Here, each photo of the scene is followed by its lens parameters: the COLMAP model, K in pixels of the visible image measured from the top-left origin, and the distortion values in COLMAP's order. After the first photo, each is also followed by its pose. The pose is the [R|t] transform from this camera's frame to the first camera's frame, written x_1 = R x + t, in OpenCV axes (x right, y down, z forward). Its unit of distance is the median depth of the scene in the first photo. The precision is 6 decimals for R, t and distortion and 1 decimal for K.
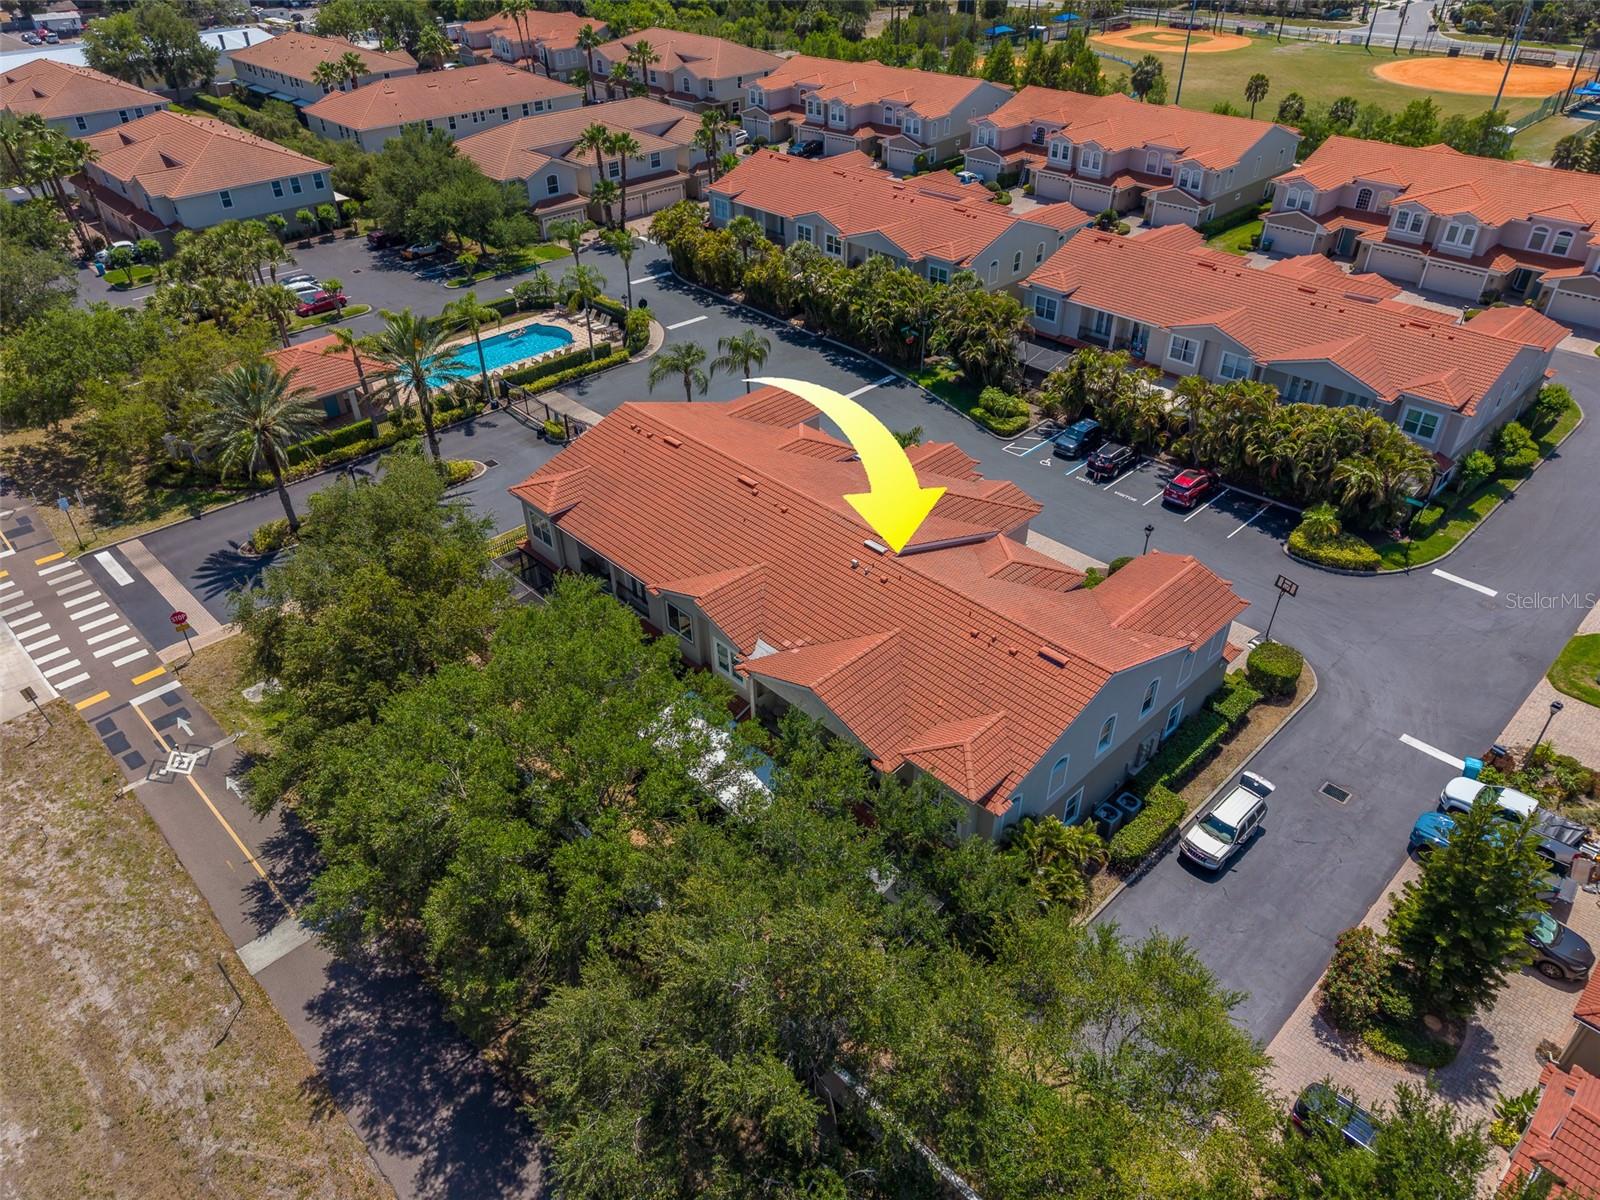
lens RADIAL K [[1066.4, 0, 798.4], [0, 1066.4, 605.6], [0, 0, 1]] dist [0.025570, -0.022758]
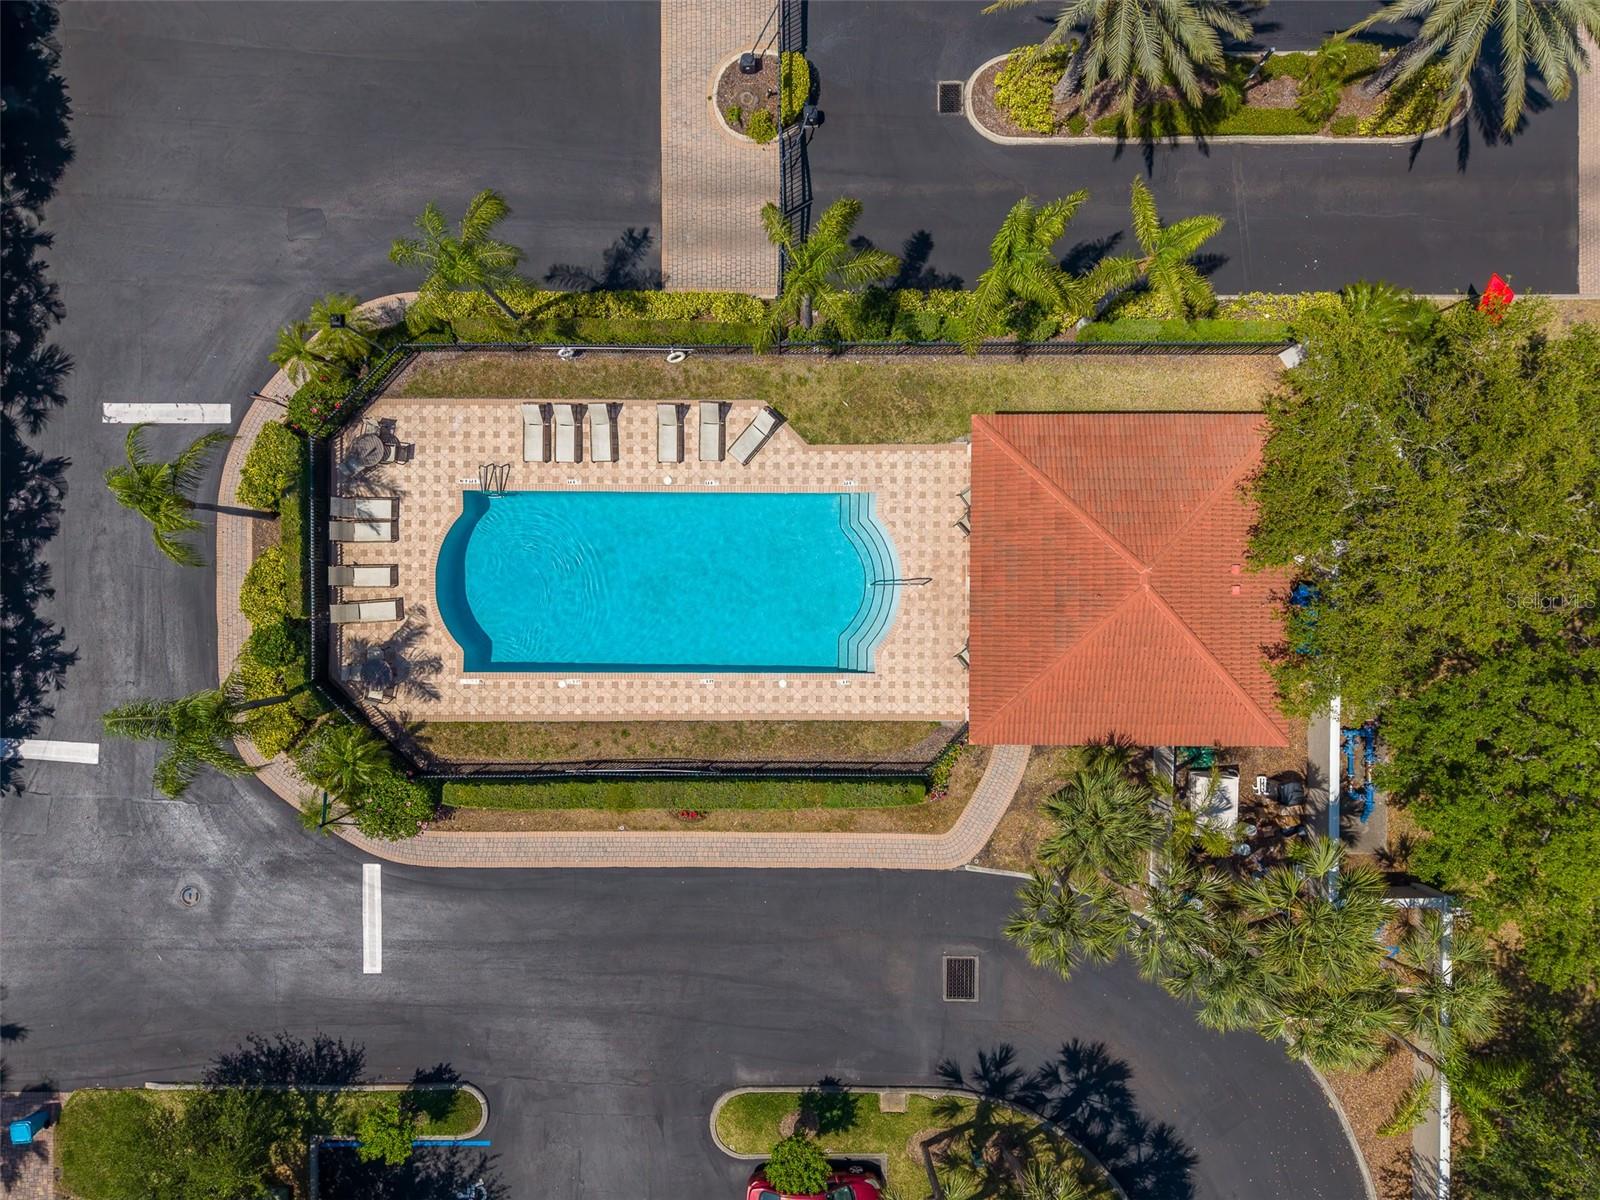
lens RADIAL K [[1066.4, 0, 798.4], [0, 1066.4, 605.6], [0, 0, 1]] dist [0.025570, -0.022758]
pose [[-0.718917, -0.695084, 0.004025, -0.396676], [0.417745, -0.427425, 0.801746, -0.640262], [-0.555560, 0.578071, 0.597651, 0.878180]]
